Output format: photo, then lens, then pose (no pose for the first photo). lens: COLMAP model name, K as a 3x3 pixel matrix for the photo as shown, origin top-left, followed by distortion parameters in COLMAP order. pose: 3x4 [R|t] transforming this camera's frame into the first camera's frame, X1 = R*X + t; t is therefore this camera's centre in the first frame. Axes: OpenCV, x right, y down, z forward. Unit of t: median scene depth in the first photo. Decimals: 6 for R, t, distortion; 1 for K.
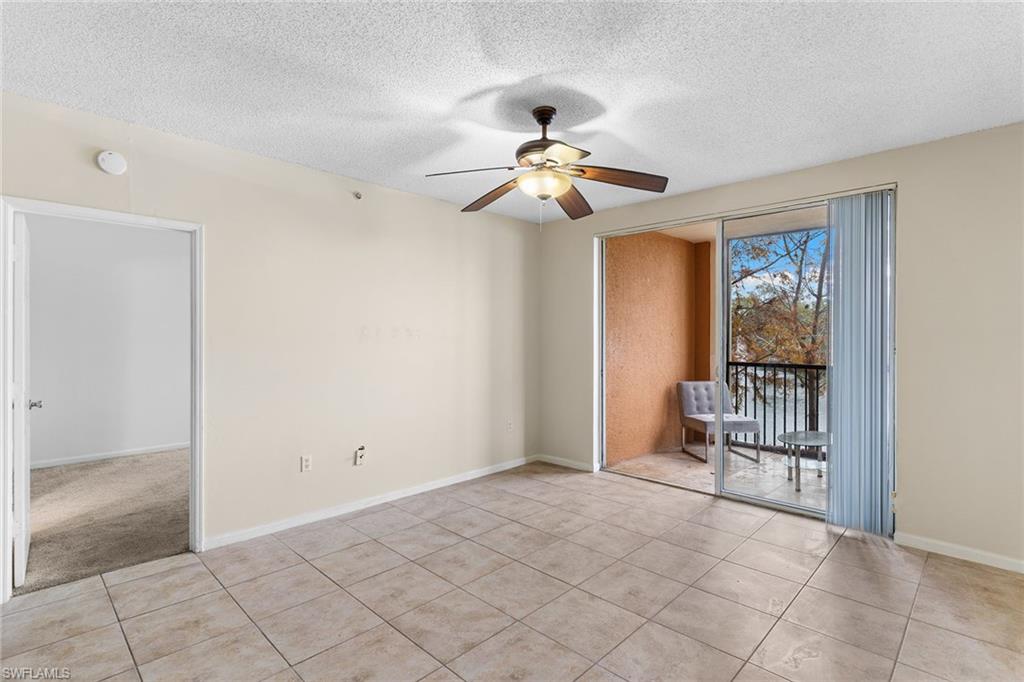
lens RADIAL K [[493.8, 0, 508.0], [0, 493.8, 332.7], [0, 0, 1]] dist [-0.000596, -0.000052]
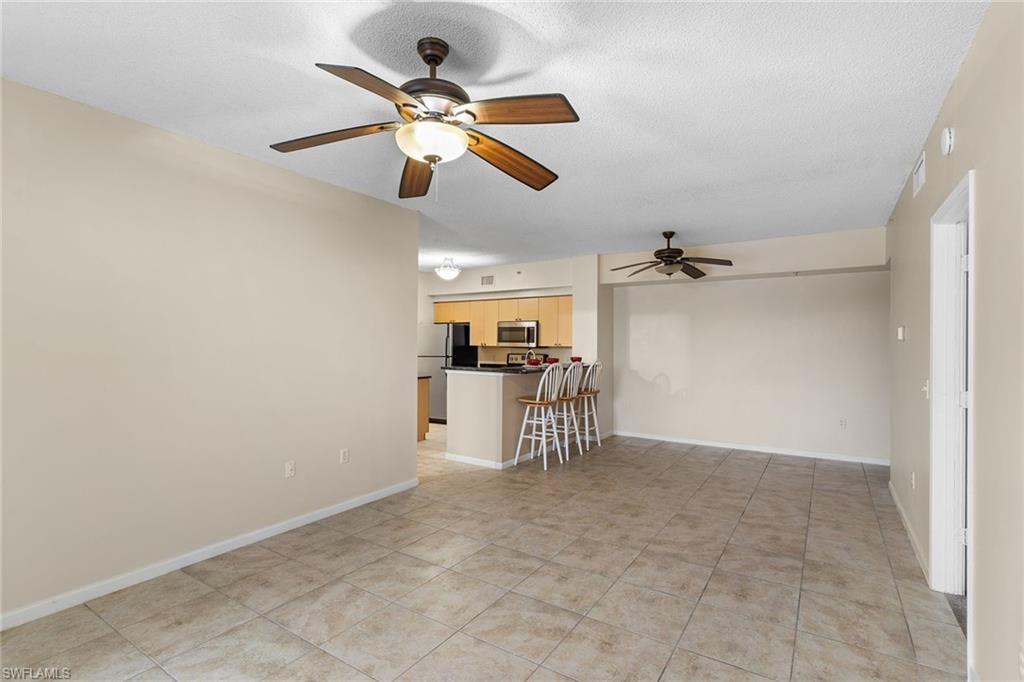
lens RADIAL K [[484.3, 0, 514.0], [0, 484.3, 338.6], [0, 0, 1]] dist [-0.002510, -0.000229]
pose [[-0.979554, -0.007877, -0.201026, 0.099282], [-0.004234, 0.999819, -0.018544, 0.016006], [0.201136, -0.017314, -0.979410, 1.769641]]
